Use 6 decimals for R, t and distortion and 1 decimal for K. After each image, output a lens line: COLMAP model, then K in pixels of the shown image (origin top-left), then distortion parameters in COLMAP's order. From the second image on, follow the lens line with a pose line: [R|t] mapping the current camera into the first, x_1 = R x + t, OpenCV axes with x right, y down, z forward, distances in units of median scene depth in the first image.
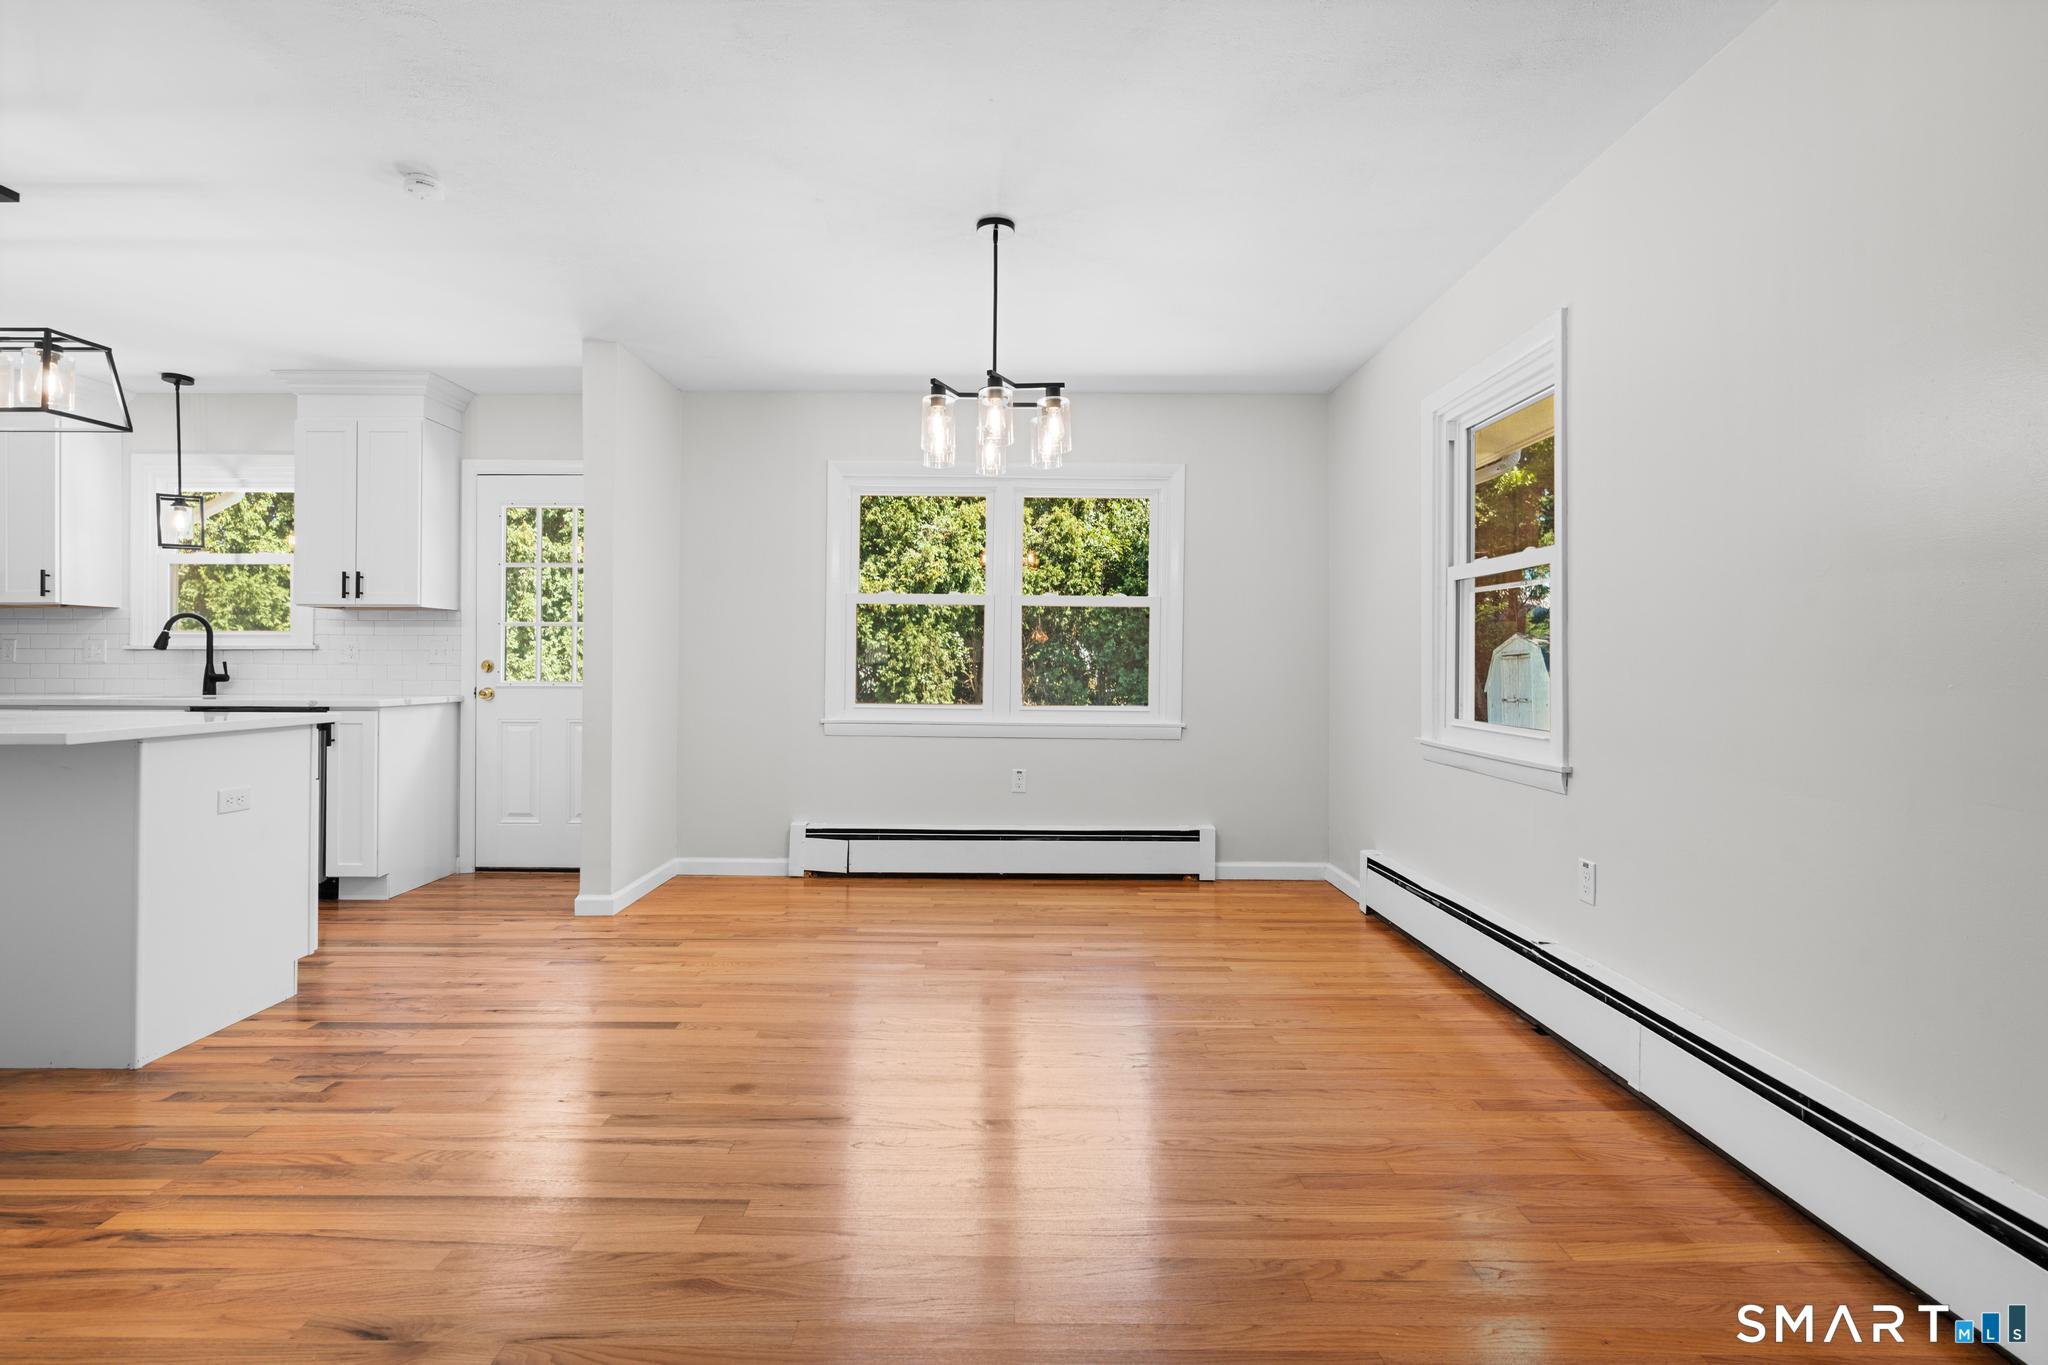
lens RADIAL K [[933.7, 0, 1011.6], [0, 933.7, 659.5], [0, 0, 1]] dist [-0.003355, 0.001954]
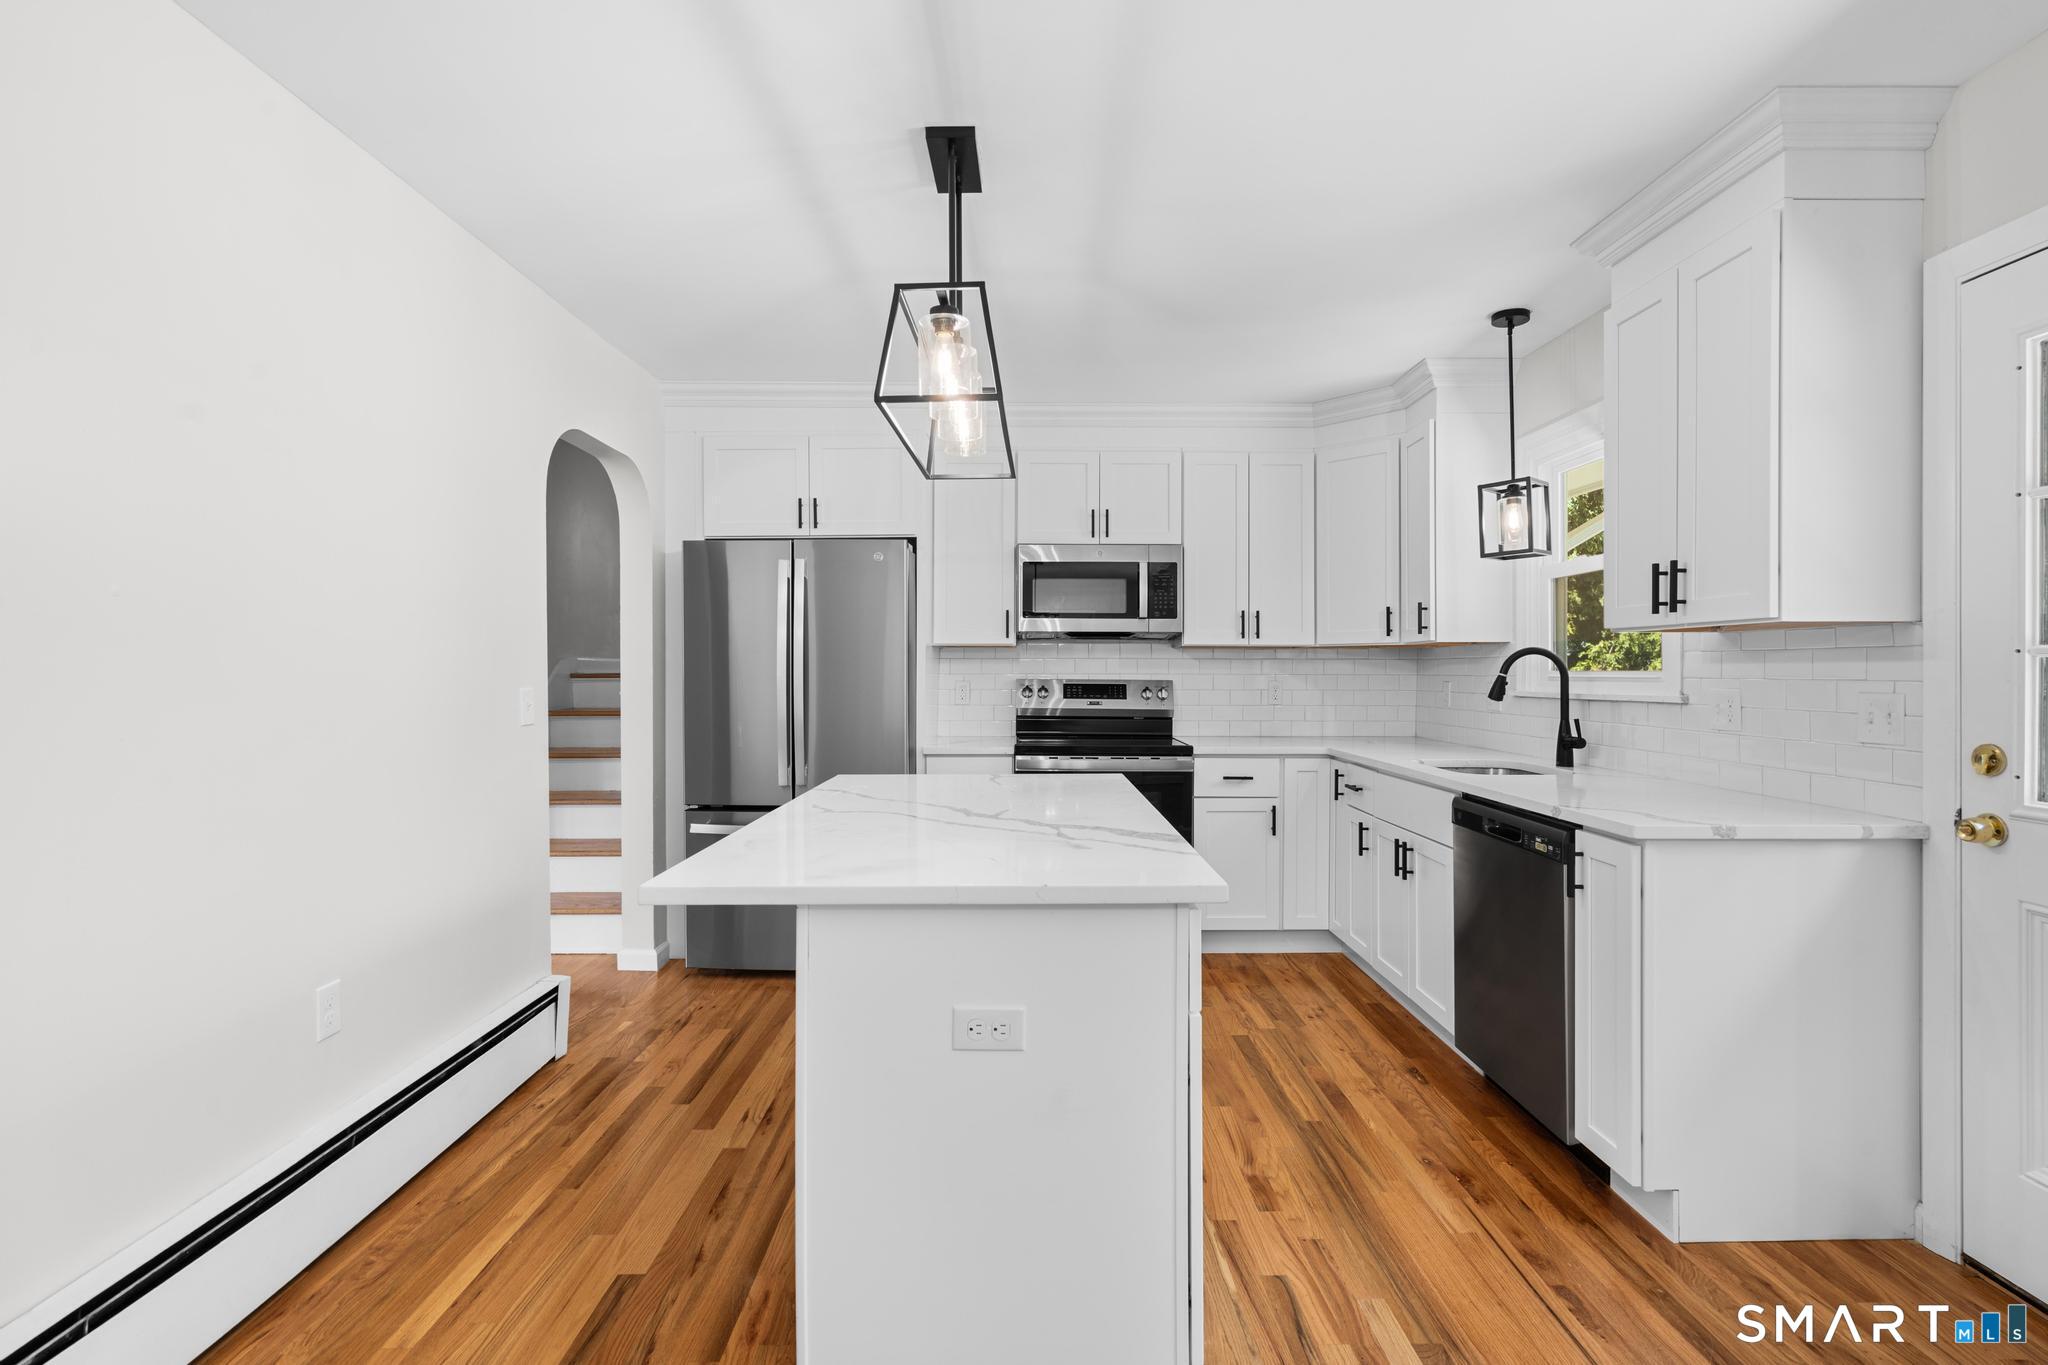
lens RADIAL K [[960.1, 0, 1027.3], [0, 960.1, 671.8], [0, 0, 1]] dist [-0.002082, 0.002113]
pose [[0.010148, -0.002037, -0.999946, -0.164473], [0.006599, 0.999976, -0.001970, -0.032165], [0.999927, -0.006578, 0.010161, 0.601814]]
